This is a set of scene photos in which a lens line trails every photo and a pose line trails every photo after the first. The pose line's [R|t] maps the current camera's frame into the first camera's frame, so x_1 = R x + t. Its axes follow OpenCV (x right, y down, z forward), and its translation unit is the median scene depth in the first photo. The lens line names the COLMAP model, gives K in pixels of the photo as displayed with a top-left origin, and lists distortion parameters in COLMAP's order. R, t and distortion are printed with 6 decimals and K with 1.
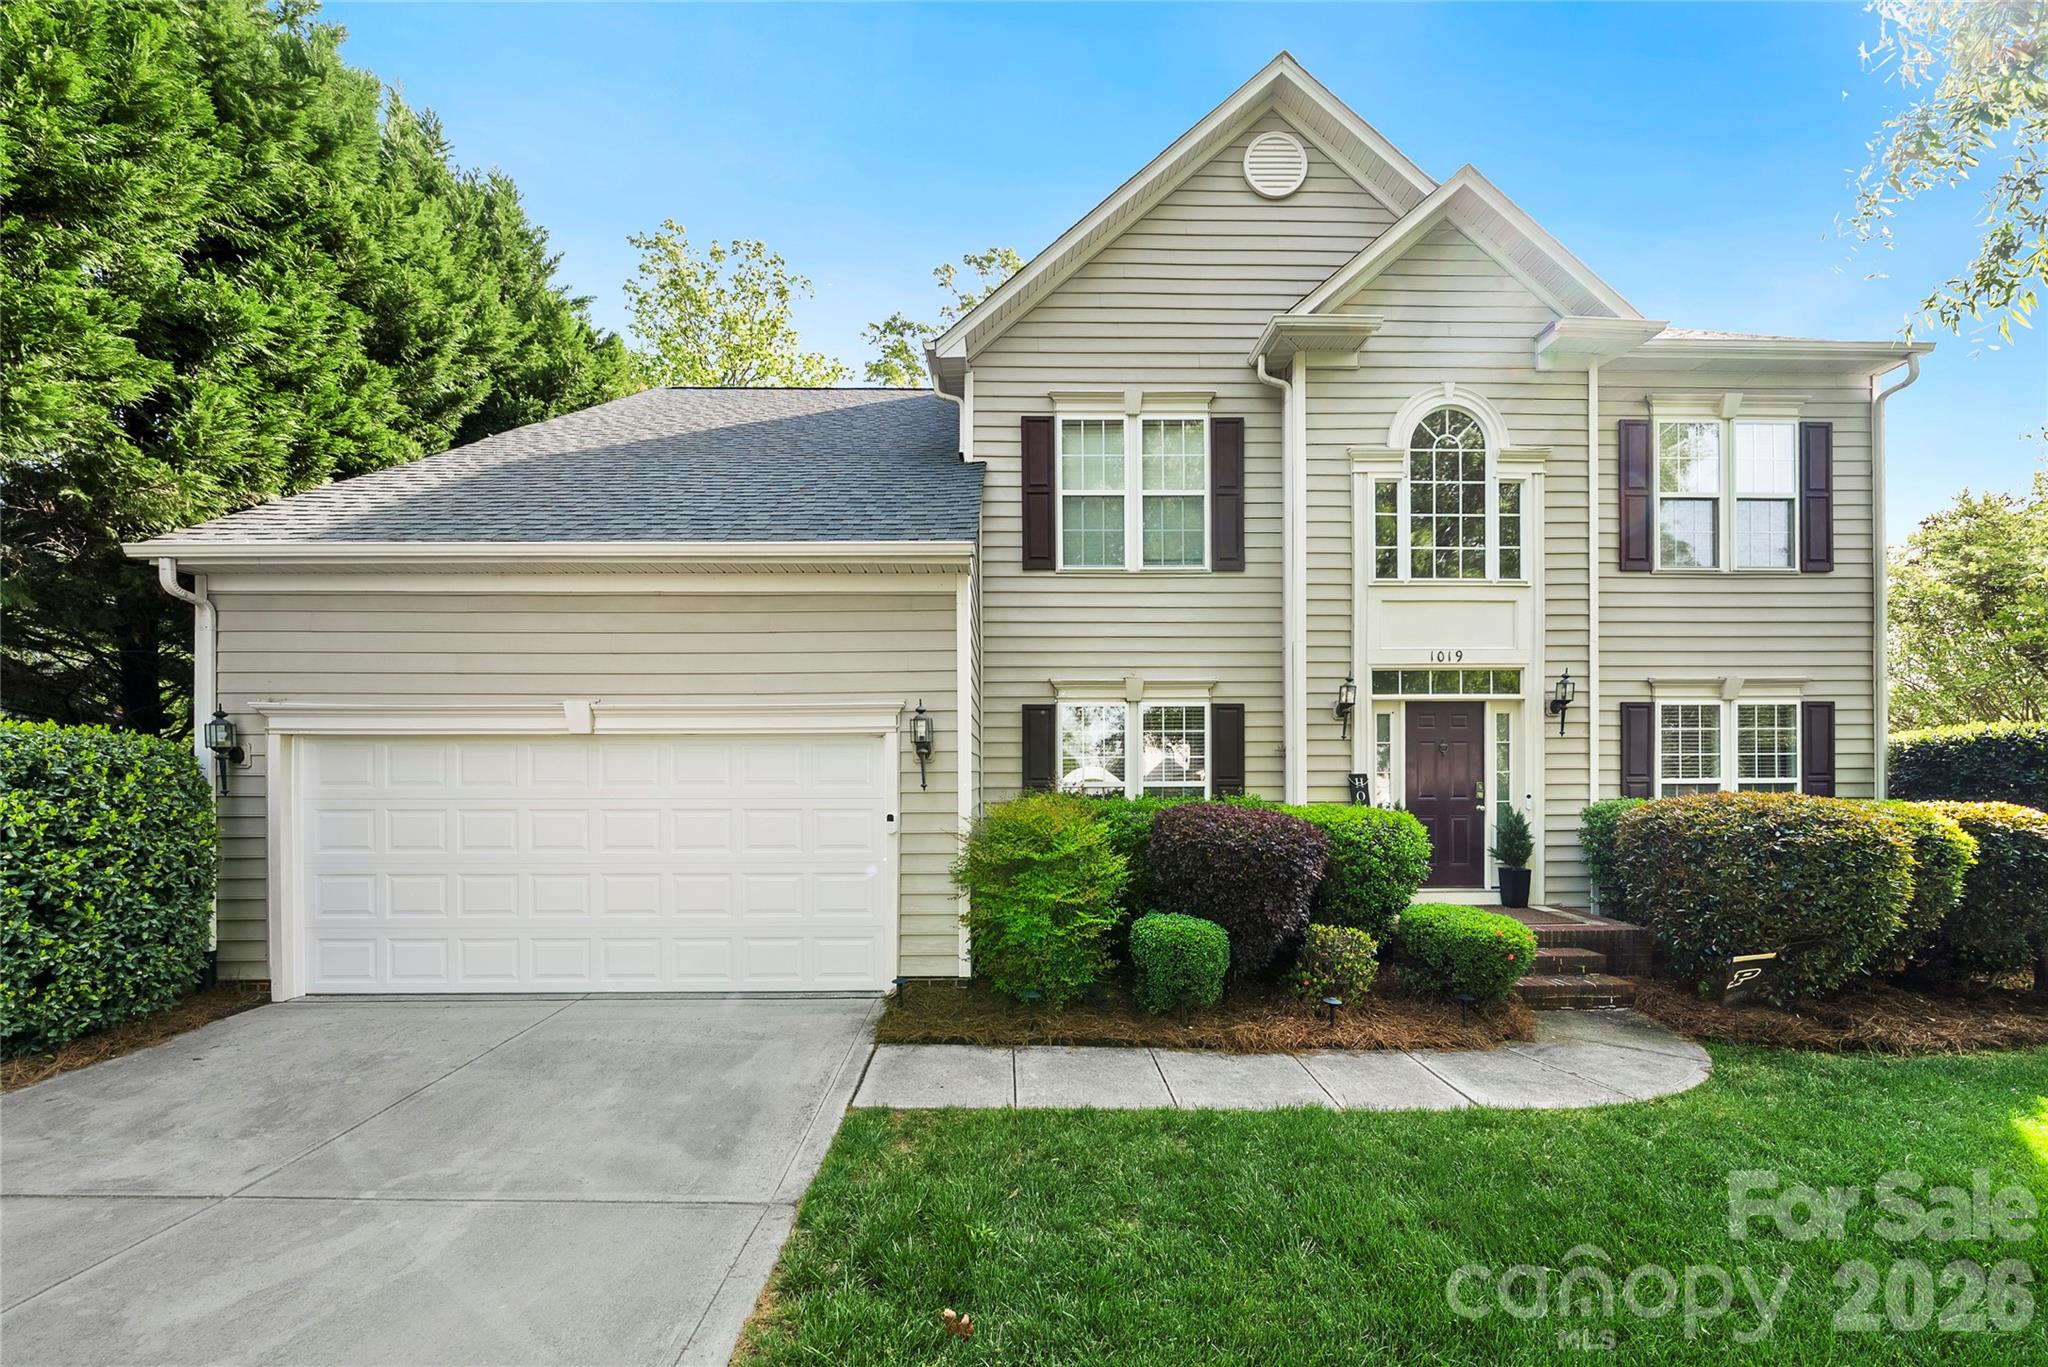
lens RADIAL K [[716.9, 0, 1068.4], [0, 716.9, 775.4], [0, 0, 1]] dist [-0.007817, -0.000342]
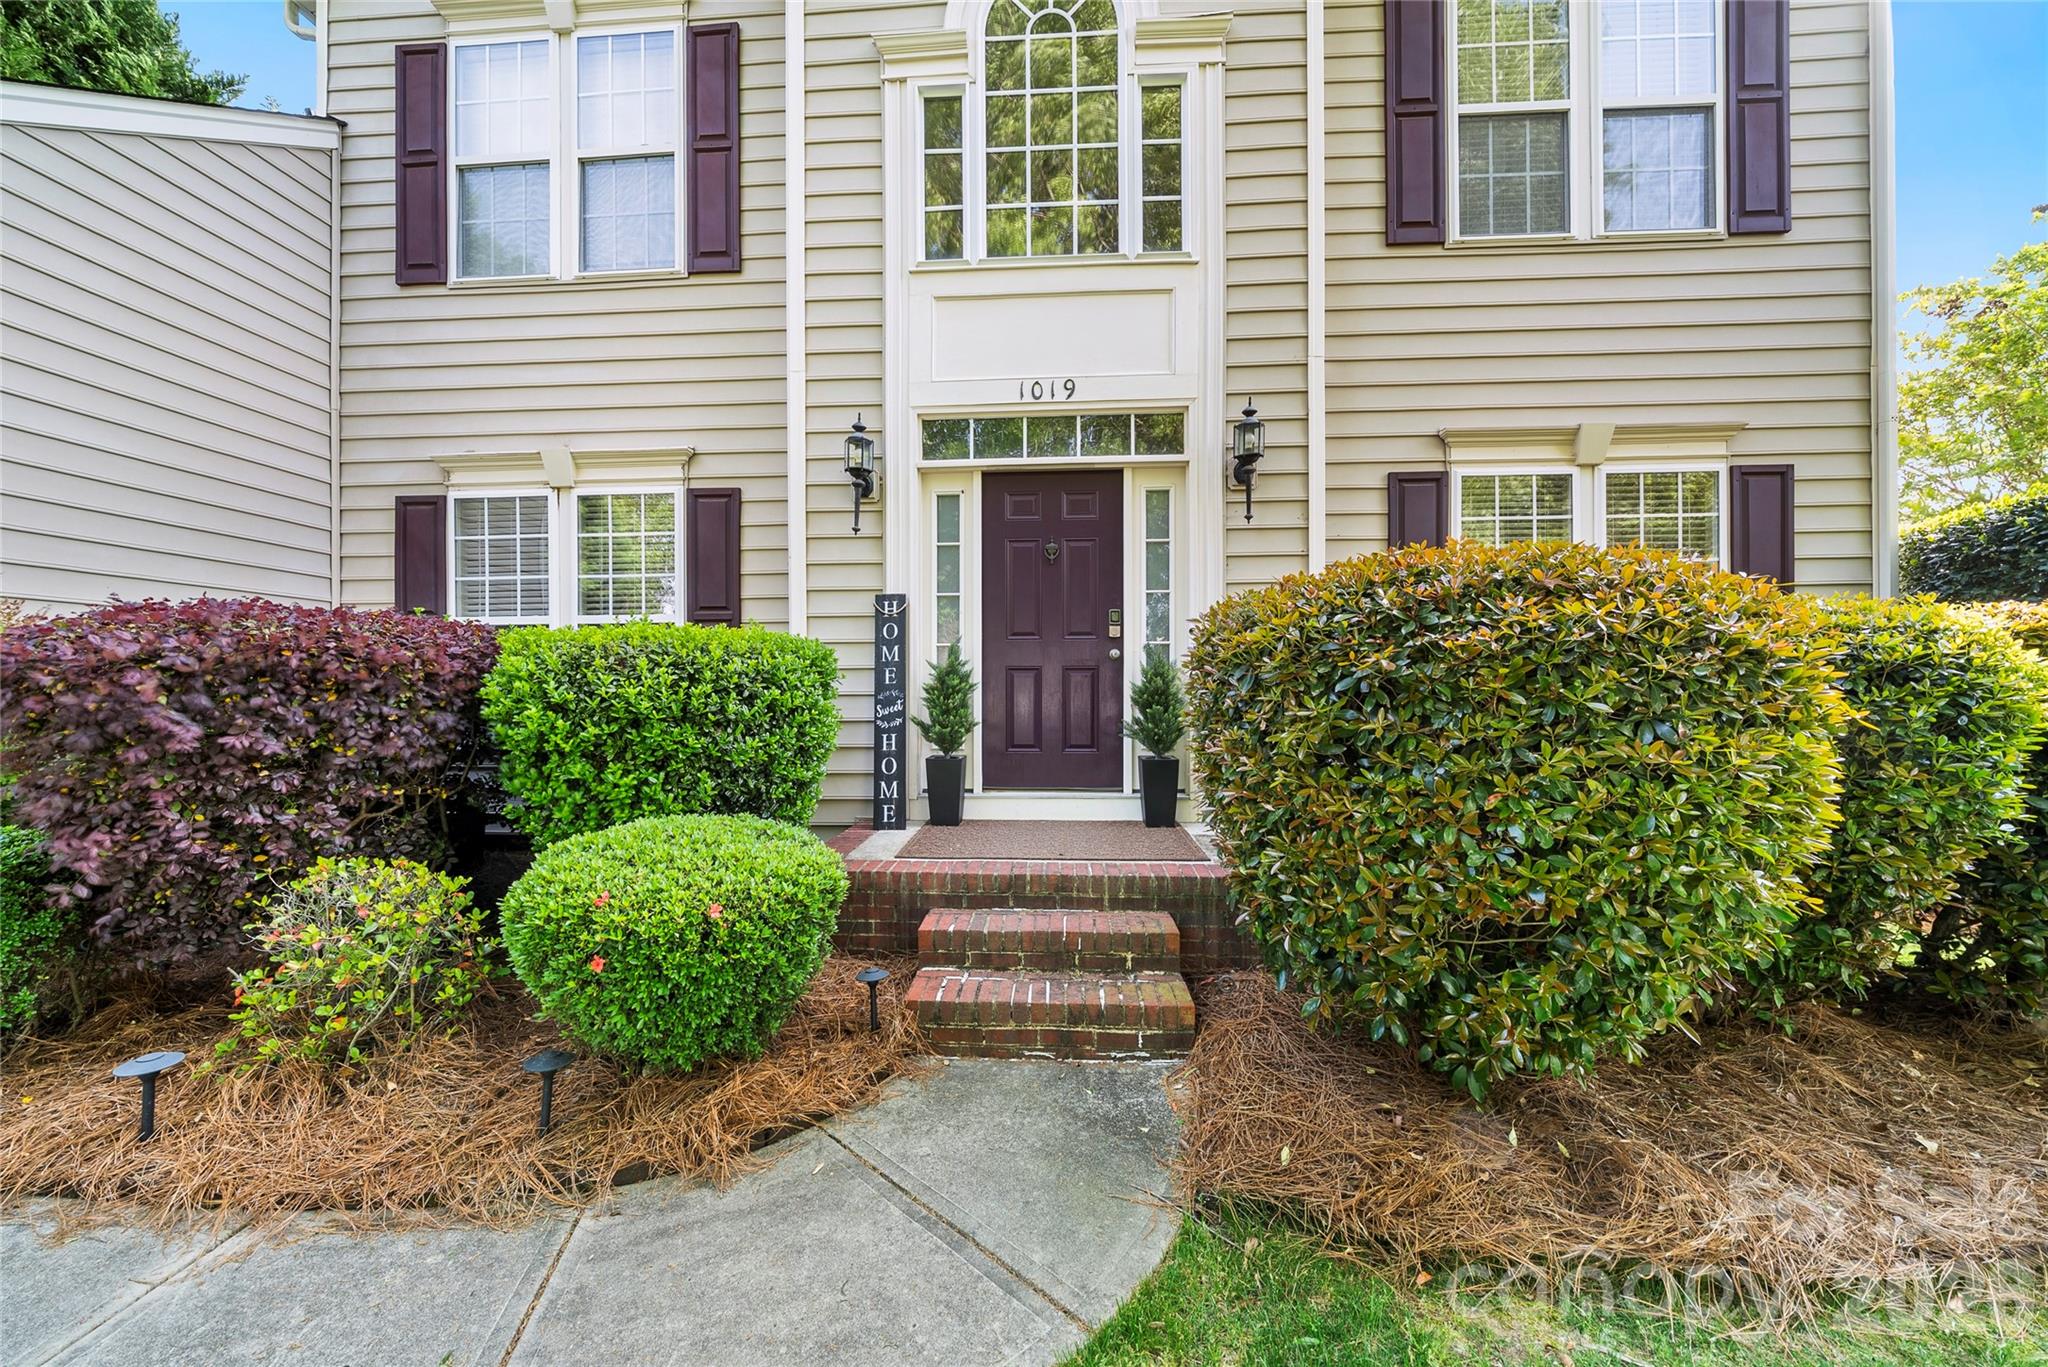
lens RADIAL K [[716.9, 0, 1017.3], [0, 716.9, 687.5], [0, 0, 1]] dist [-0.007817, -0.000342]
pose [[0.996559, -0.001074, -0.082881, 0.545816], [0.001262, 0.999997, 0.002218, 0.071768], [0.082879, -0.002315, 0.996557, 0.416751]]
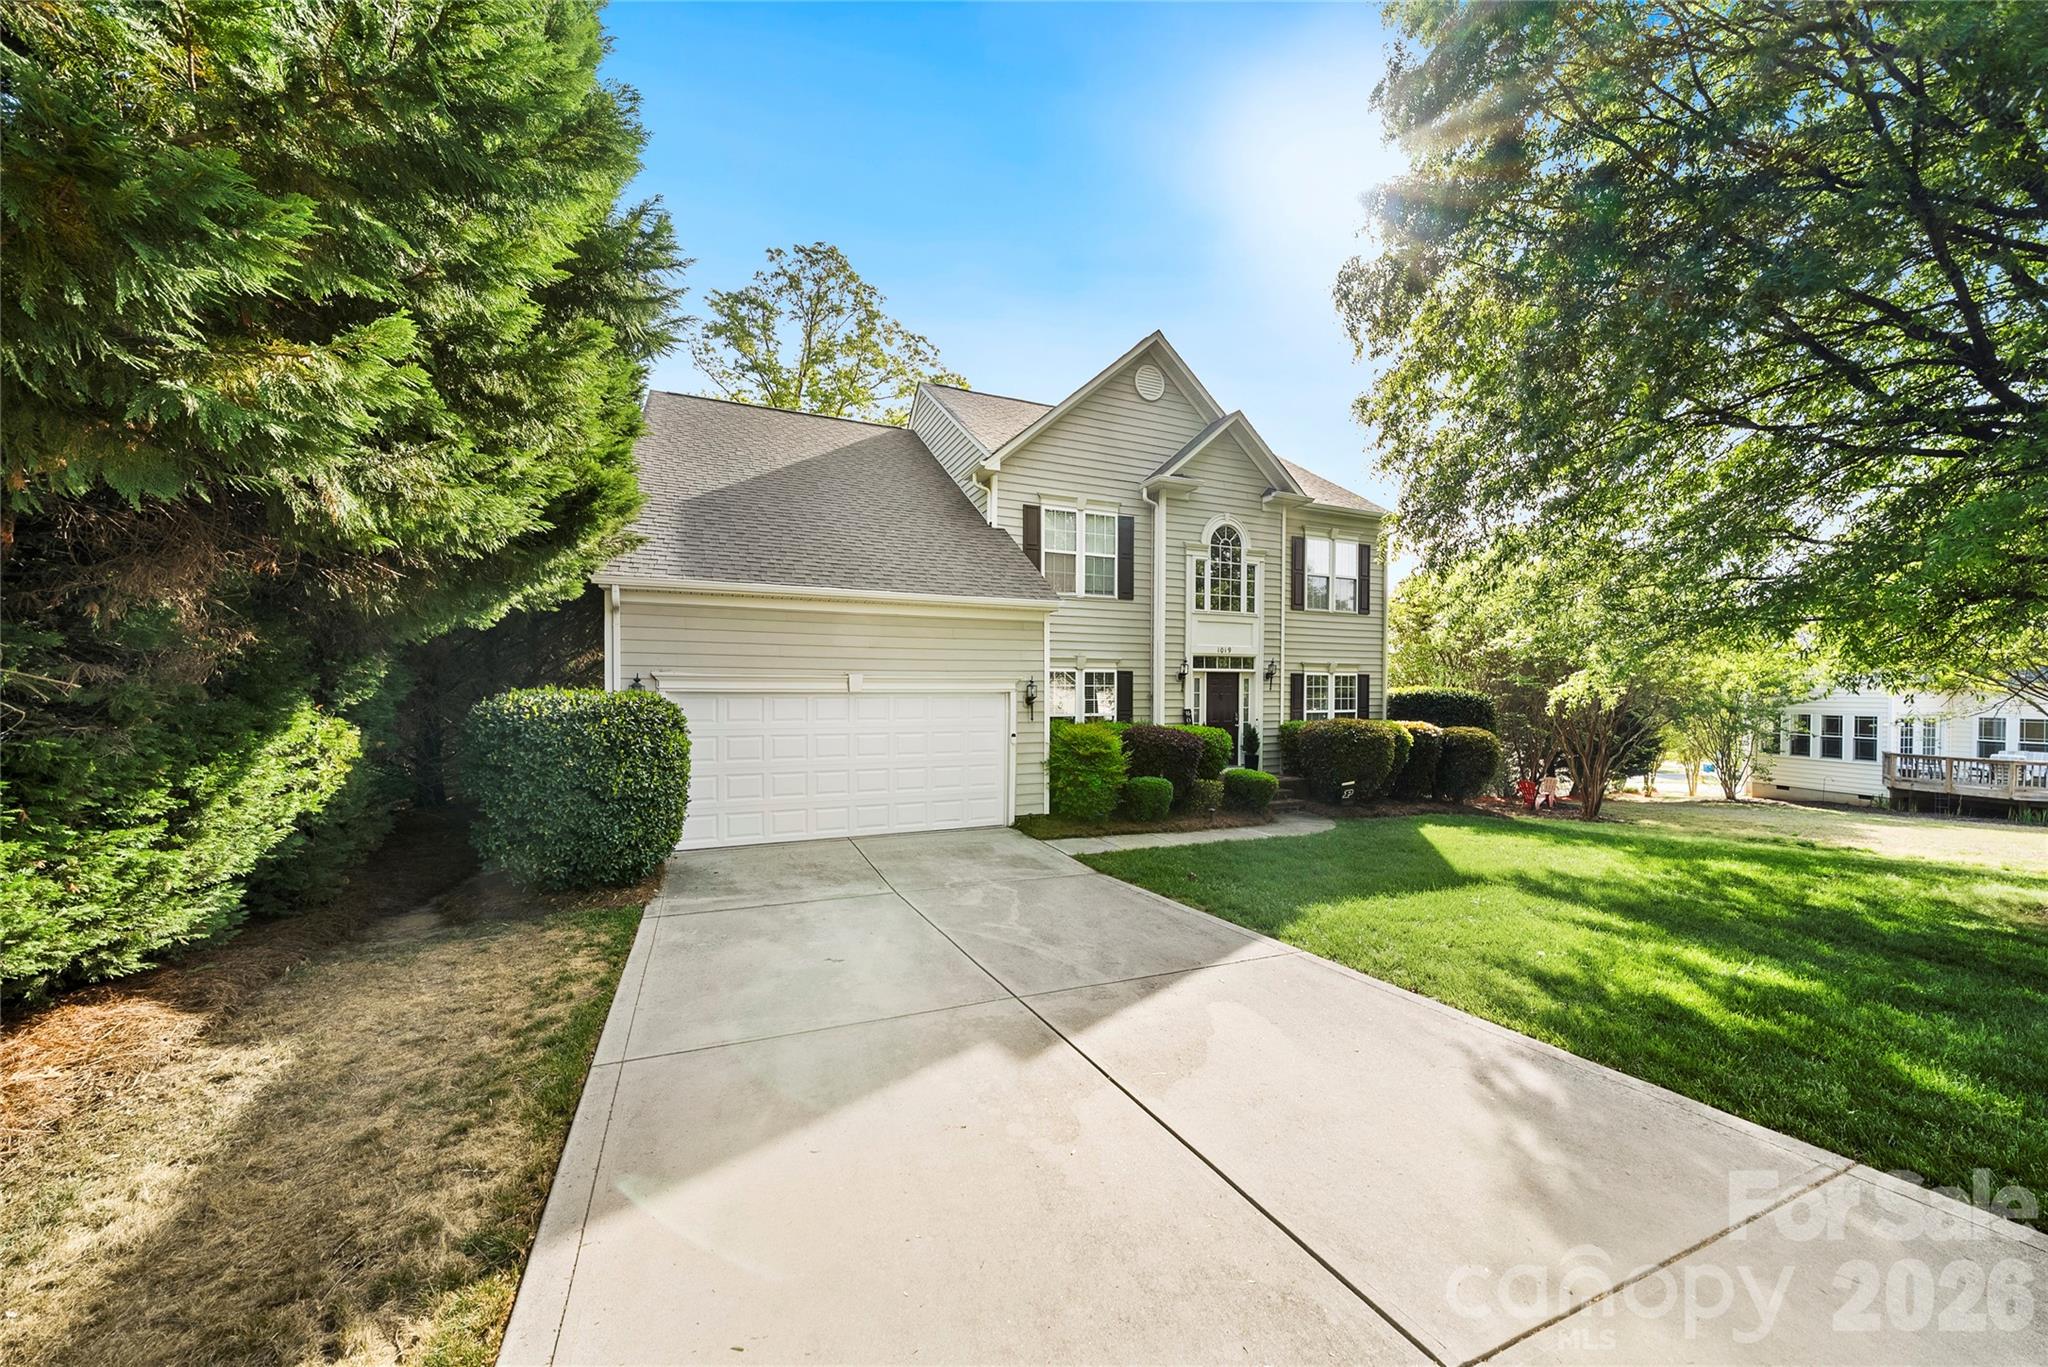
lens RADIAL K [[716.9, 0, 1031.9], [0, 716.9, 699.4], [0, 0, 1]] dist [-0.007817, -0.000342]
pose [[0.922385, 0.001967, 0.386268, -0.732537], [-0.006175, 0.999934, 0.009654, -0.044298], [-0.386224, -0.011290, 0.922336, -0.632869]]
